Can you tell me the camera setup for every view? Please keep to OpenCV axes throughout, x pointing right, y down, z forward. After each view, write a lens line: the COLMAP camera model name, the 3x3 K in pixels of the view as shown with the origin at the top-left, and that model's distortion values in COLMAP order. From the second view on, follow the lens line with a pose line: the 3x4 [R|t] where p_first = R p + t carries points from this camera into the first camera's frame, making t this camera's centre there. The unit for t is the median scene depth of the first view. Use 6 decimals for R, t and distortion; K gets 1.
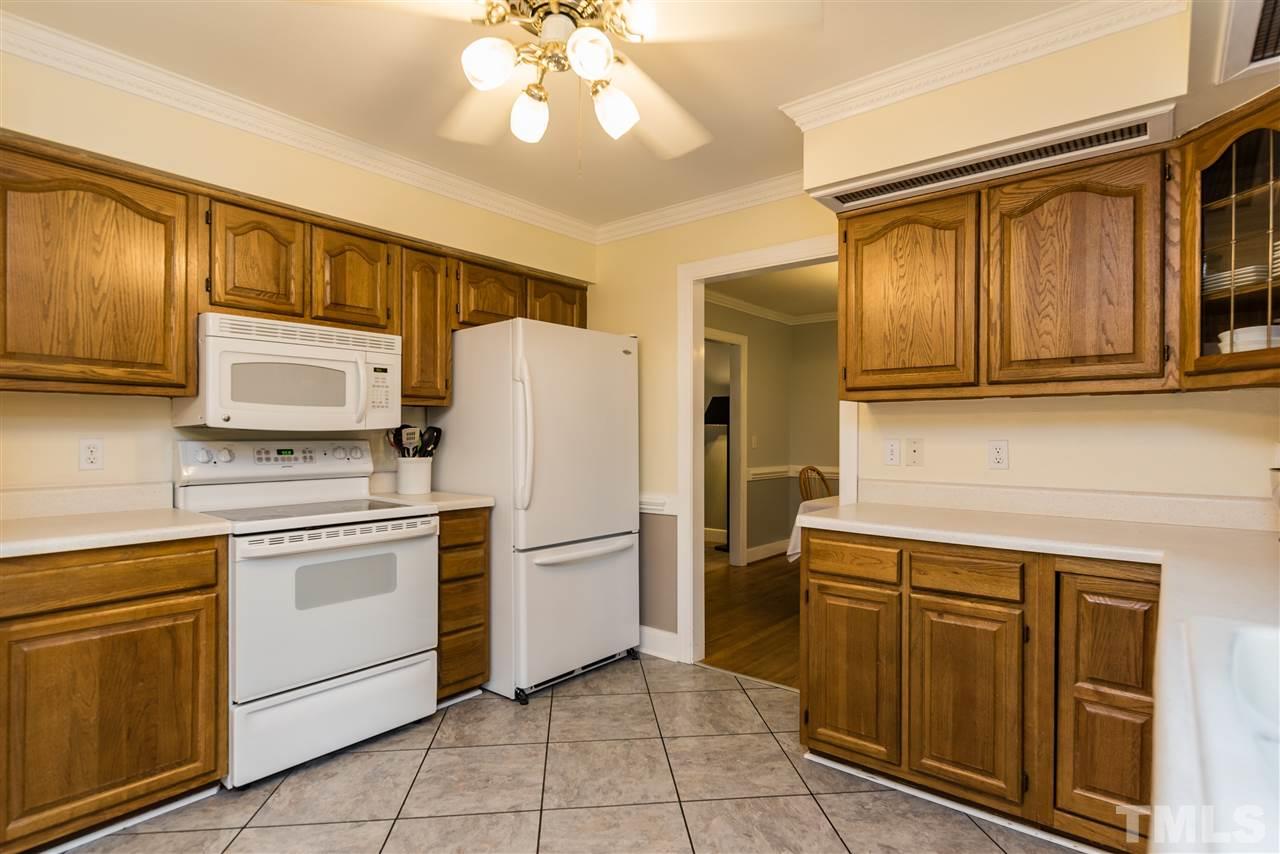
lens RADIAL K [[628.0, 0, 643.3], [0, 628.0, 436.8], [0, 0, 1]] dist [0.001912, -0.000199]
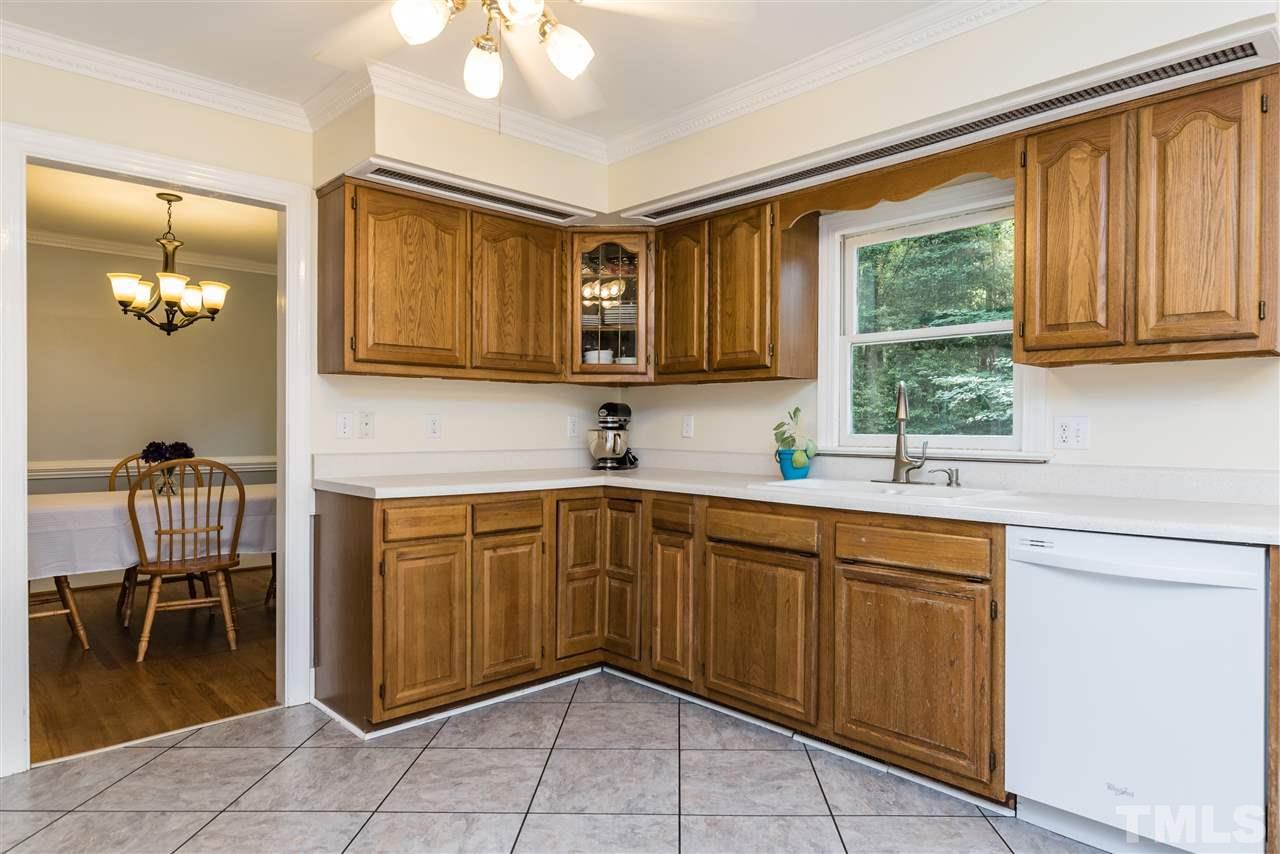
lens RADIAL K [[770.7, 0, 645.3], [0, 770.7, 426.9], [0, 0, 1]] dist [0.000613, 0.002730]
pose [[0.142513, -0.004598, 0.989782, -0.918581], [-0.000777, 0.999988, 0.004757, 0.025805], [-0.989793, -0.001446, 0.142508, 0.438309]]
